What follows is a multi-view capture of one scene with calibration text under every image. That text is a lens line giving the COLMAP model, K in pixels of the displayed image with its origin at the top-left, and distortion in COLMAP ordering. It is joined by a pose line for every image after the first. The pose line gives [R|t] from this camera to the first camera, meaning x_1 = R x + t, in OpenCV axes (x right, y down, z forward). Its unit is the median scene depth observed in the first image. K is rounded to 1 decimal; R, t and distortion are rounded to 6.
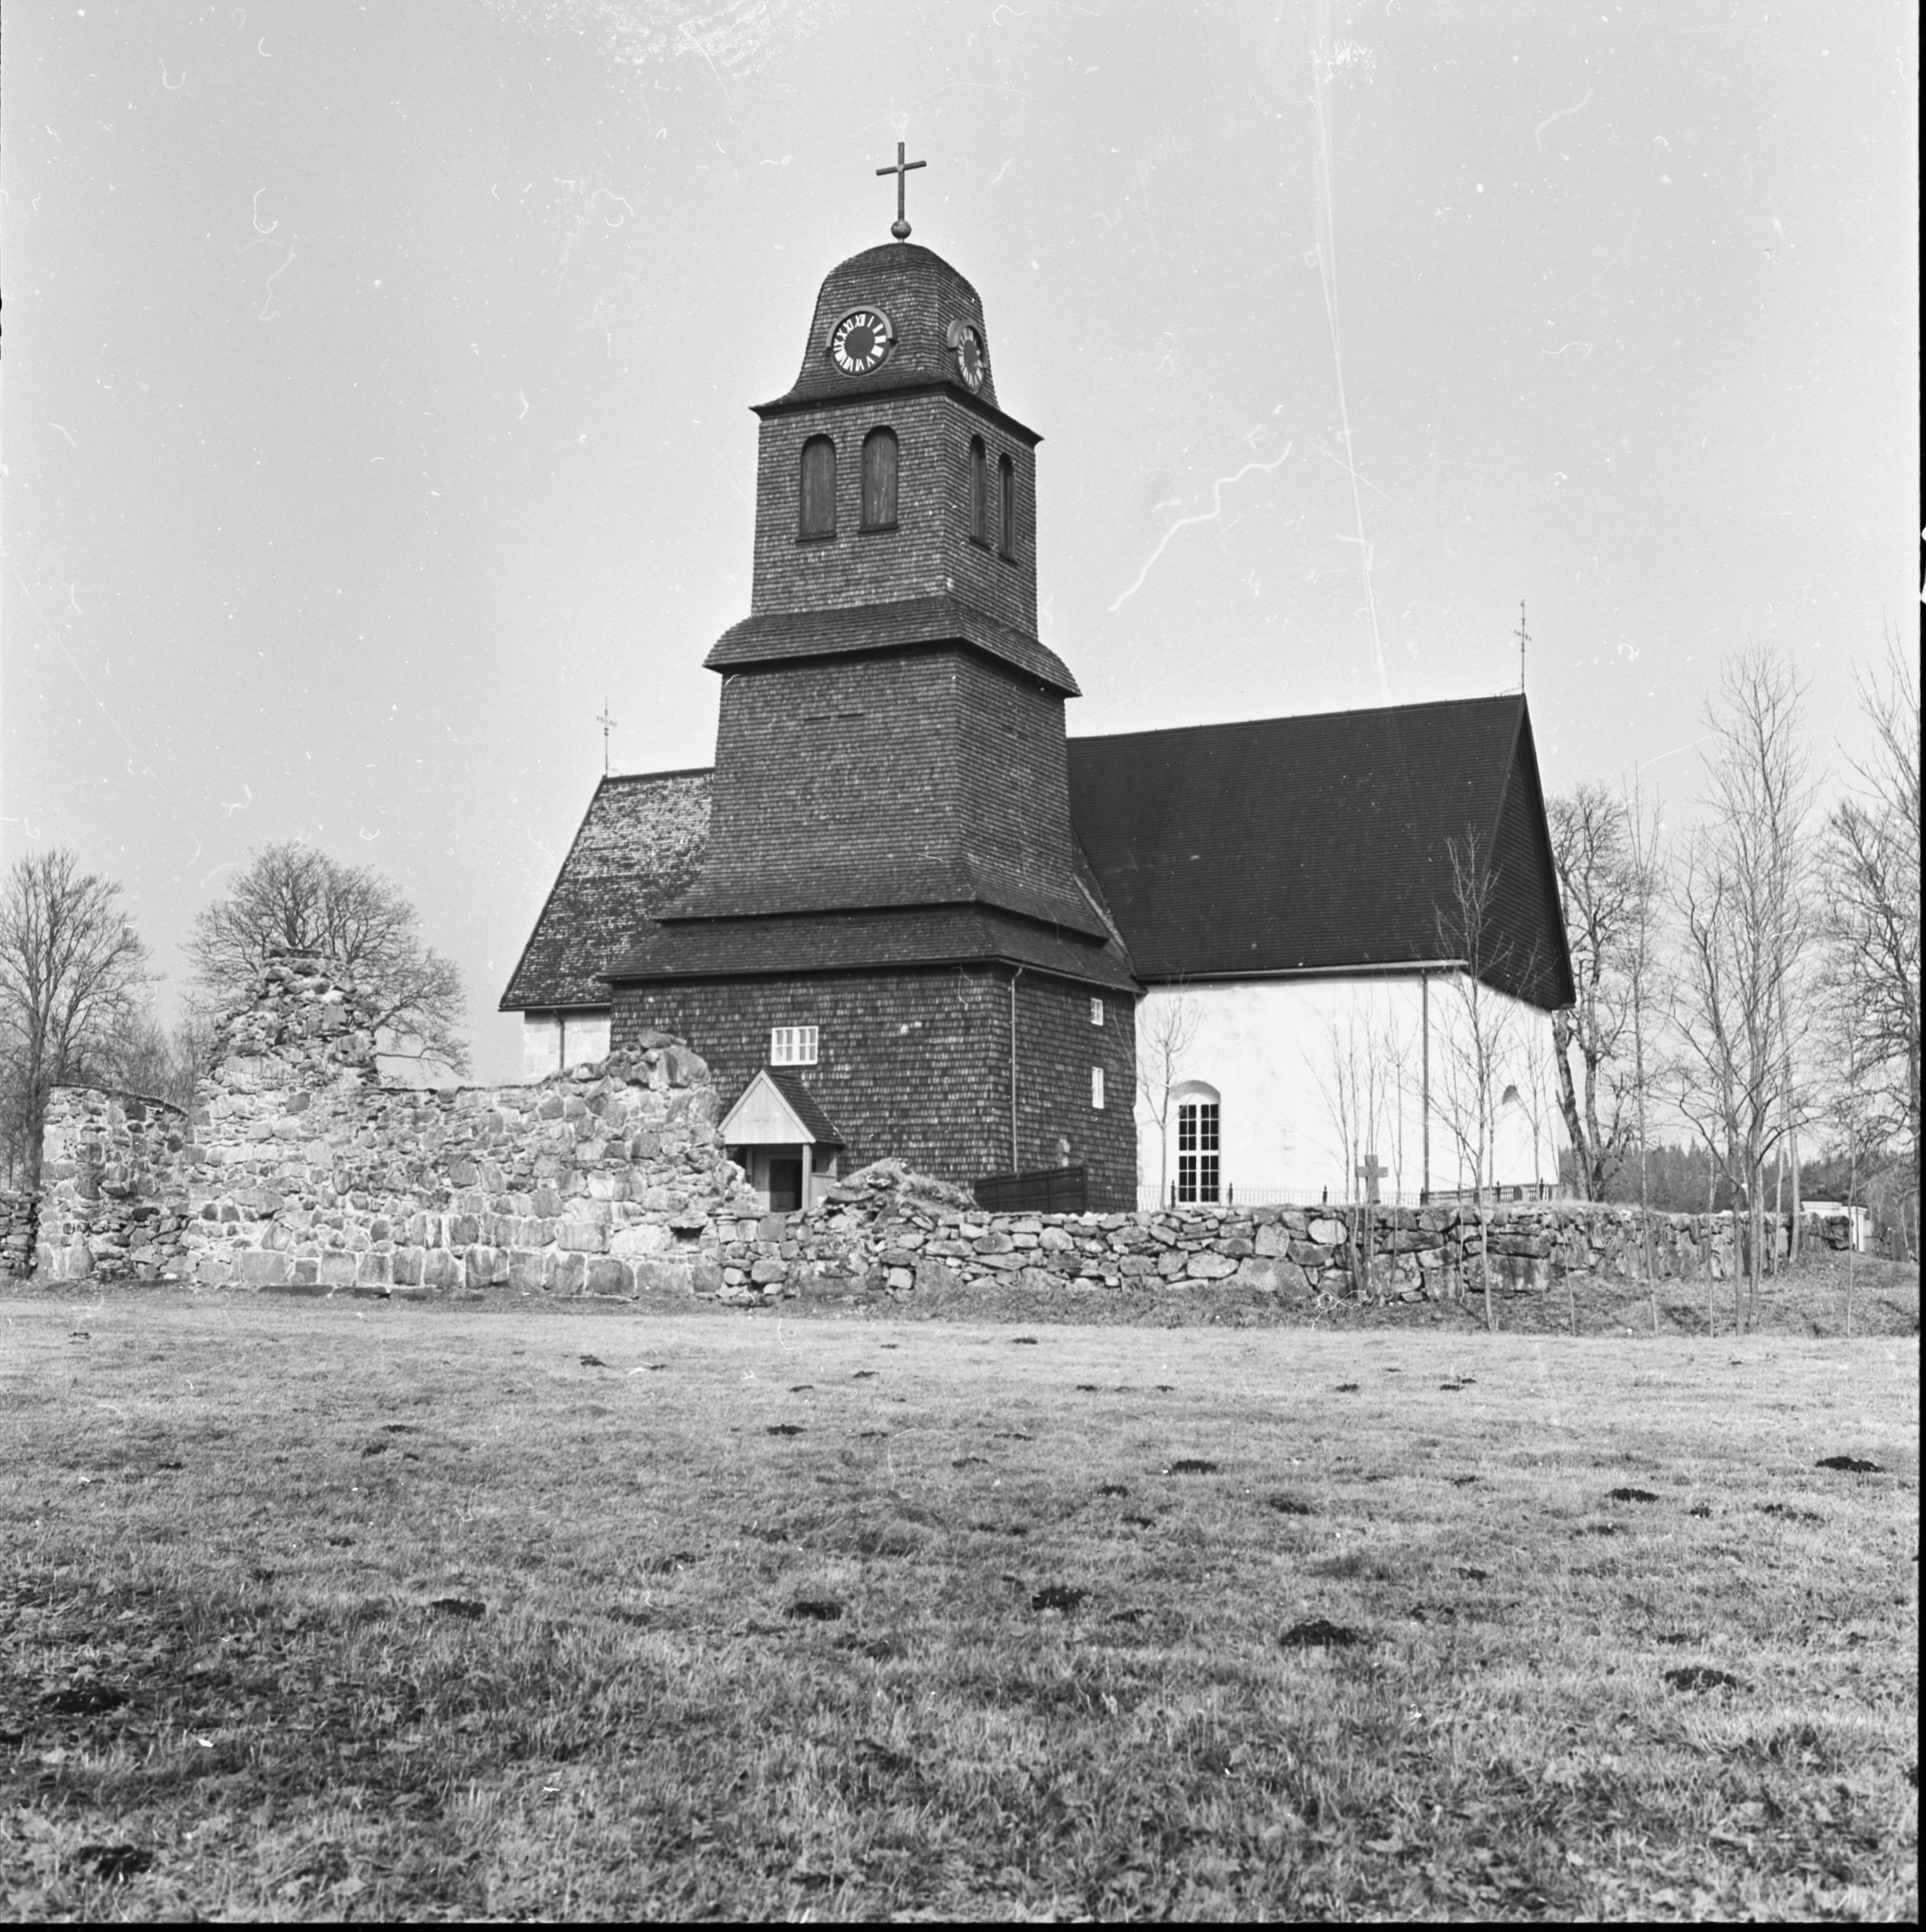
lens RADIAL K [[2741.8, 0, 963.0], [0, 2741.8, 966.0], [0, 0, 1]] dist [-0.017849, 0.019323]
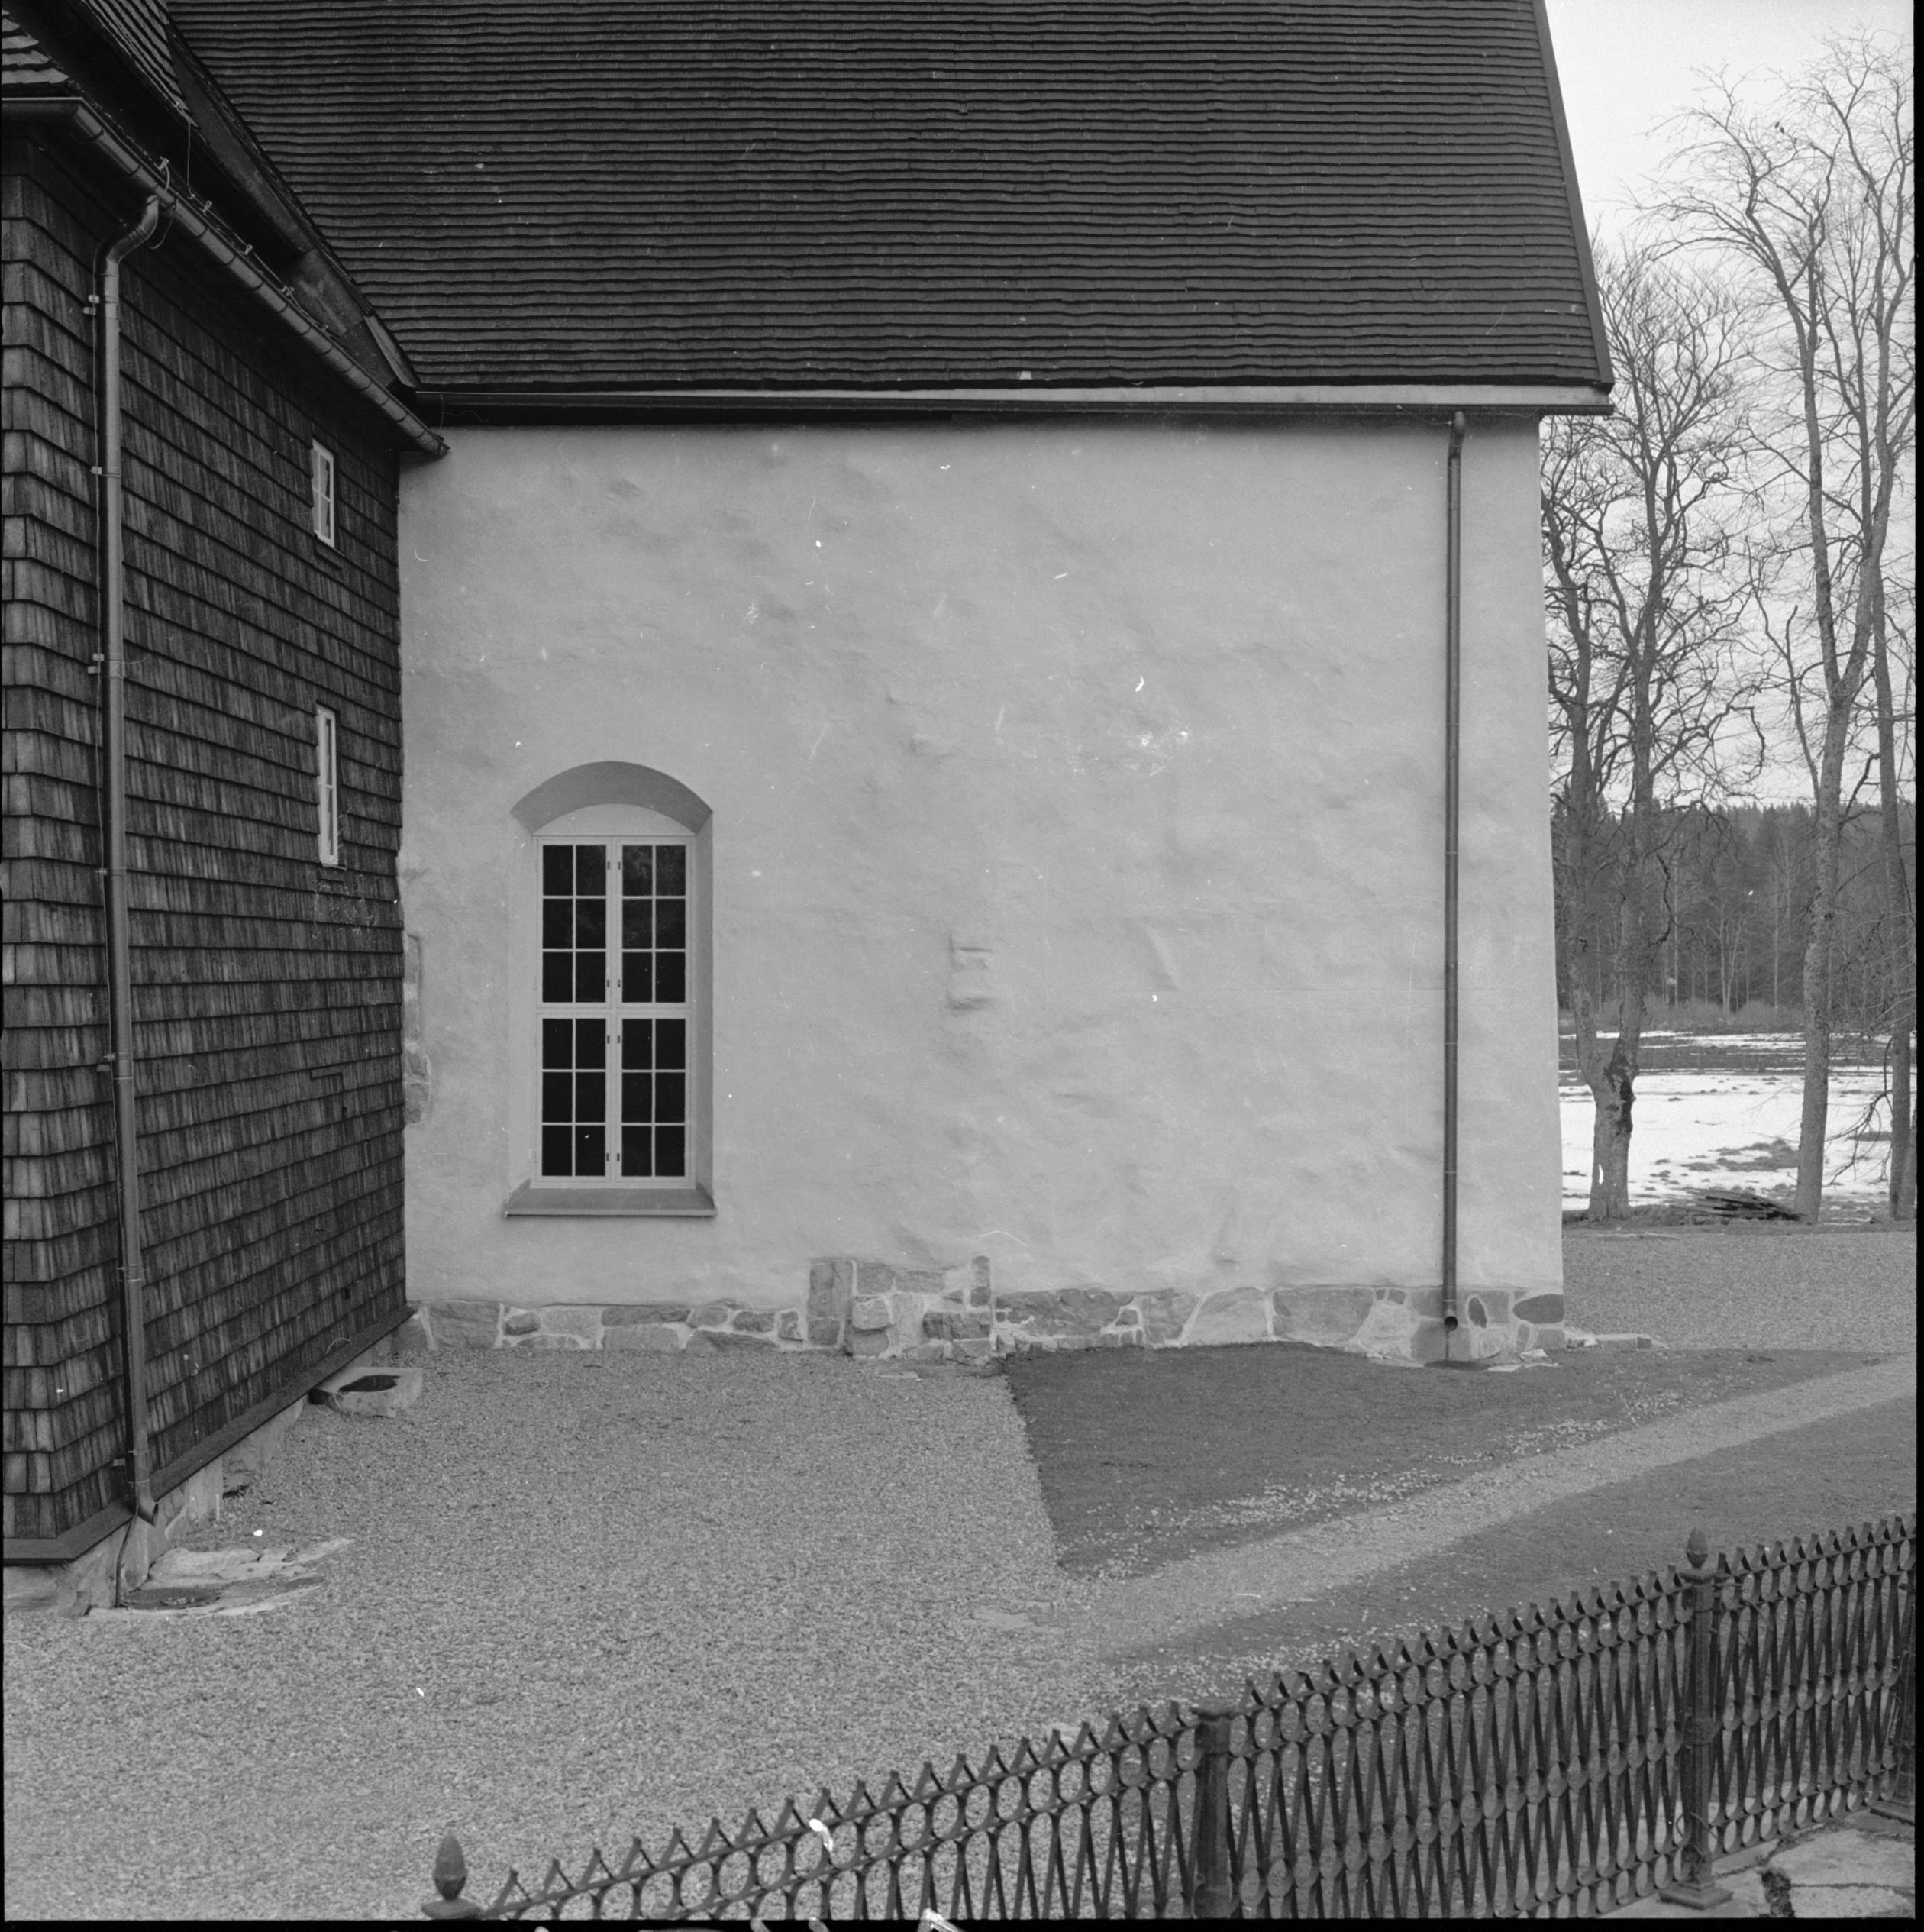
lens RADIAL K [[2741.4, 0, 962.0], [0, 2741.4, 966.0], [0, 0, 1]] dist [-0.017849, 0.019323]
pose [[0.882171, -0.011372, 0.470791, -0.024572], [-0.047800, 0.992383, 0.113540, 0.034785], [-0.468496, -0.122666, 0.874908, 0.895282]]
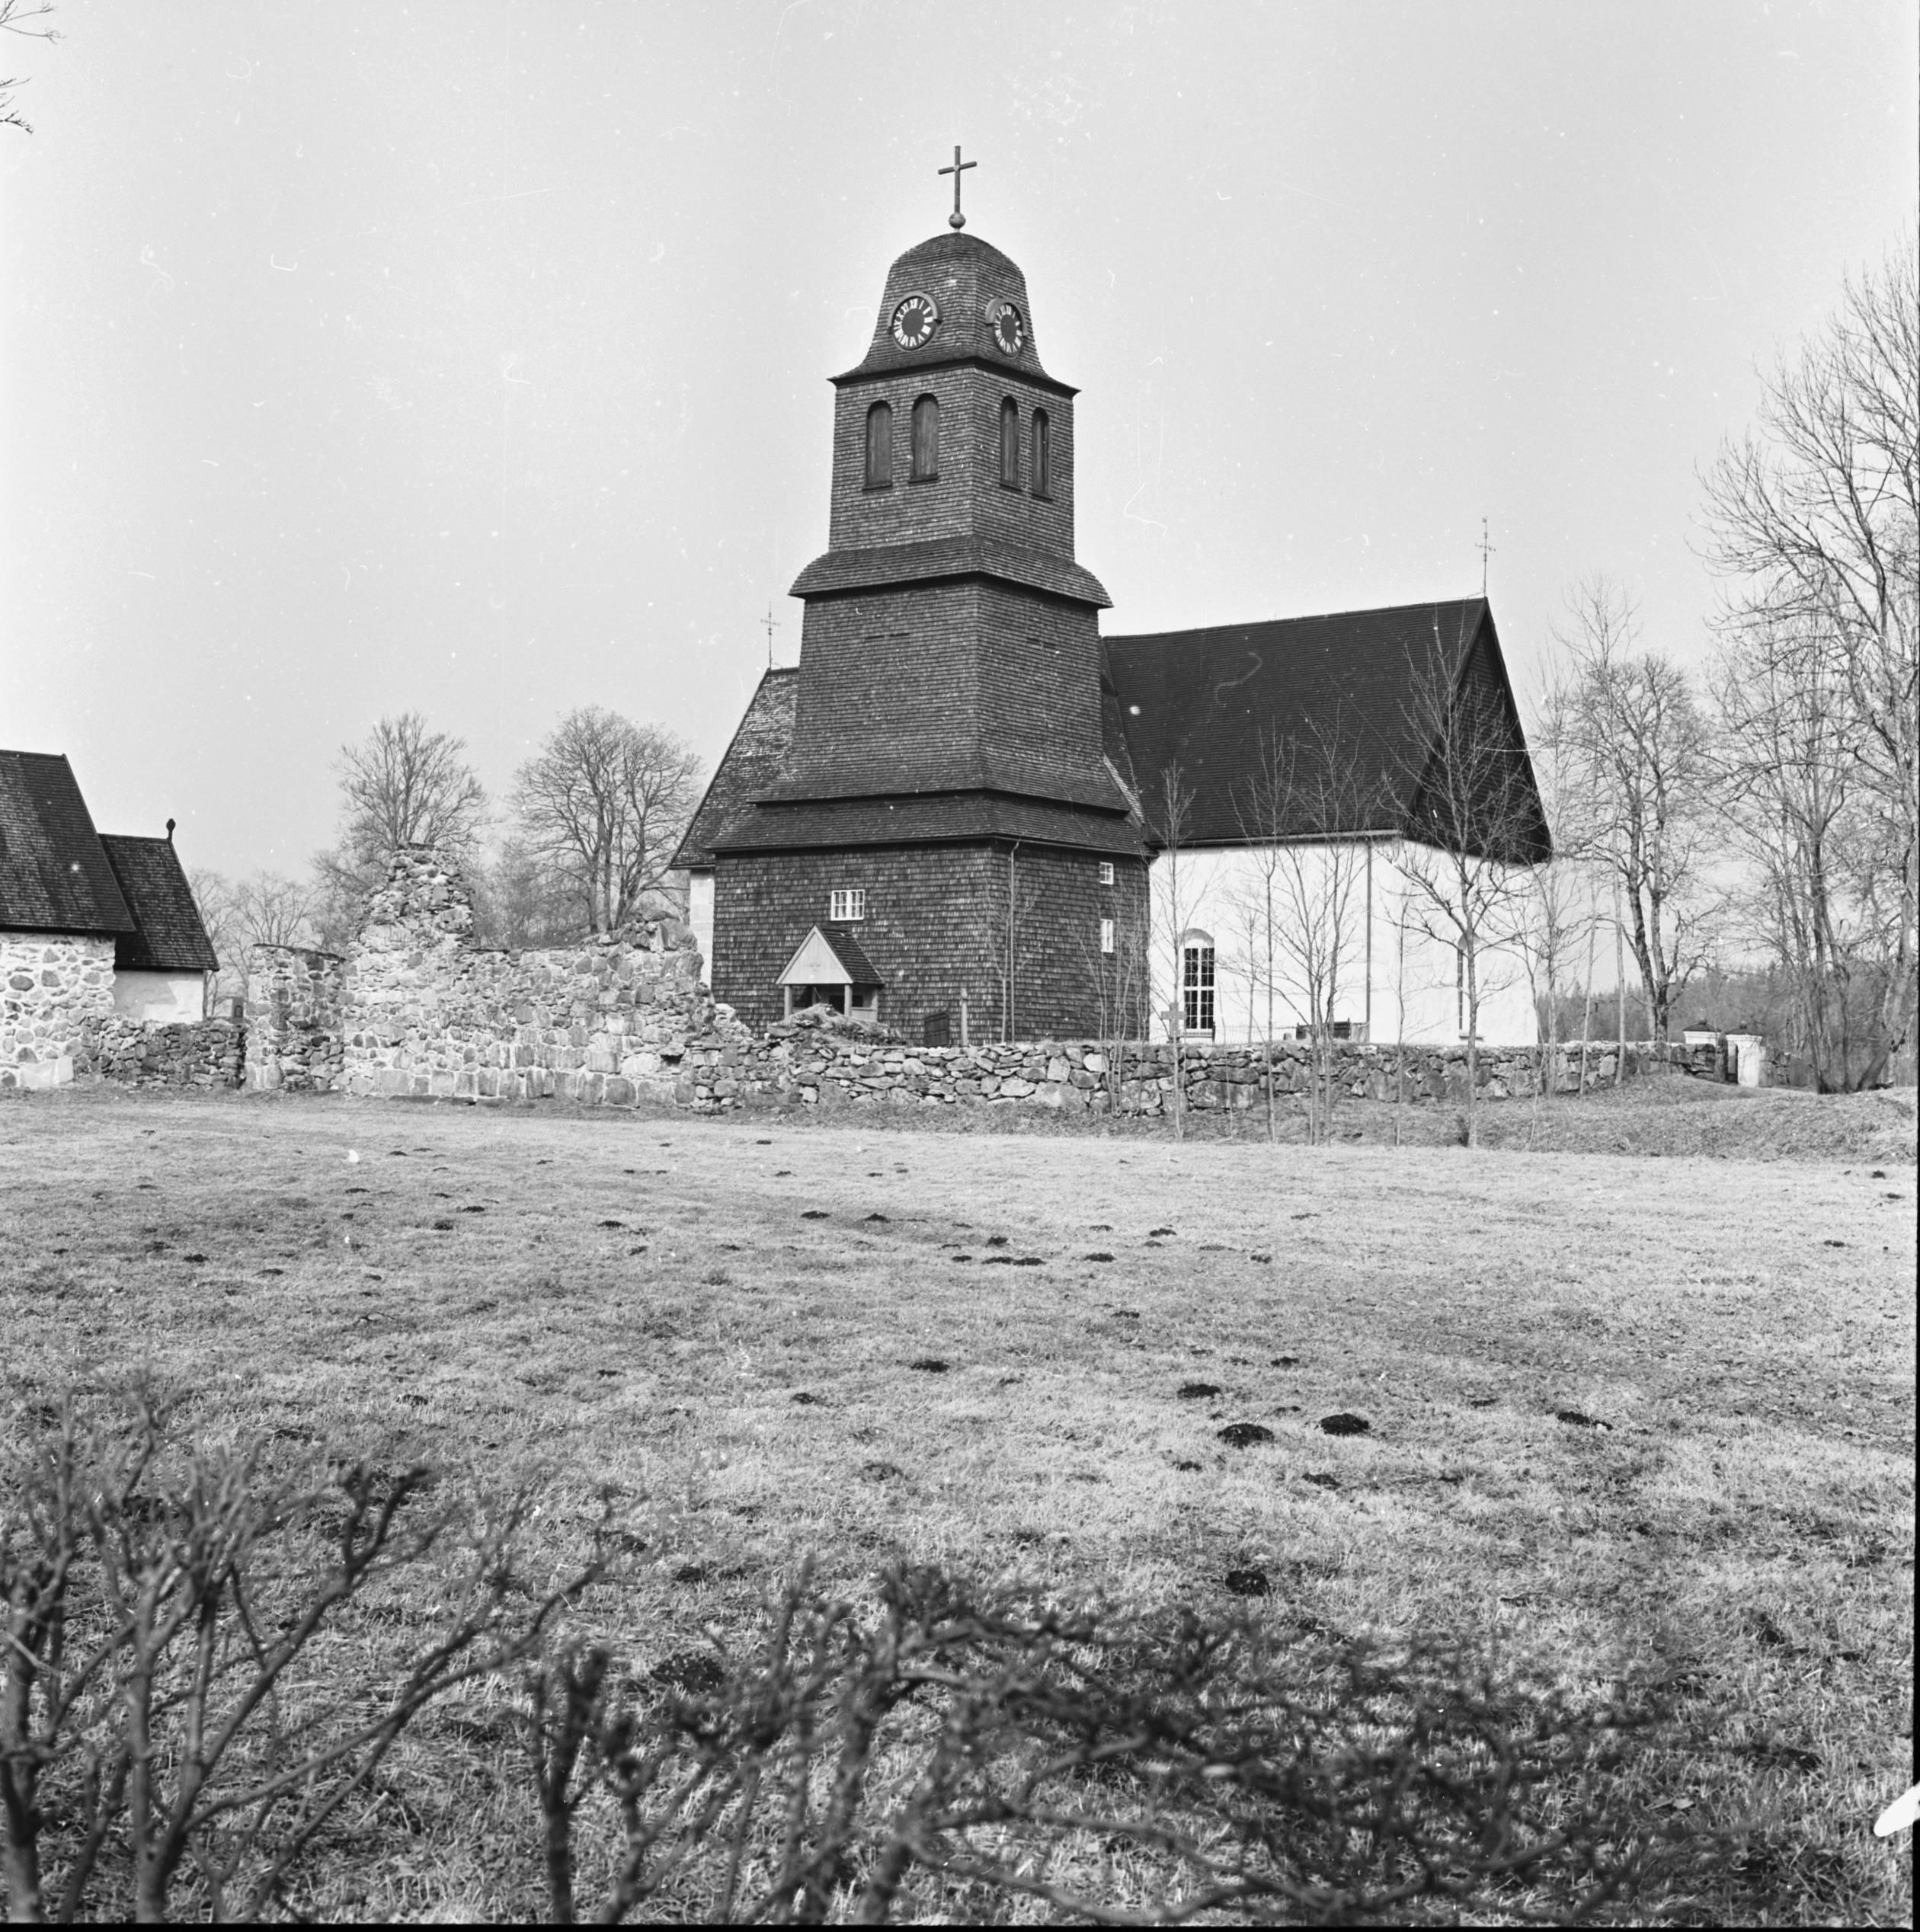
lens RADIAL K [[2760.0, 0, 996.8], [0, 2760.0, 958.0], [0, 0, 1]] dist [-0.049001, 0.033985]
pose [[0.986296, -0.001549, -0.164977, 0.245514], [0.013280, 0.997456, 0.070032, -0.039137], [0.164449, -0.071264, 0.983808, -0.262277]]
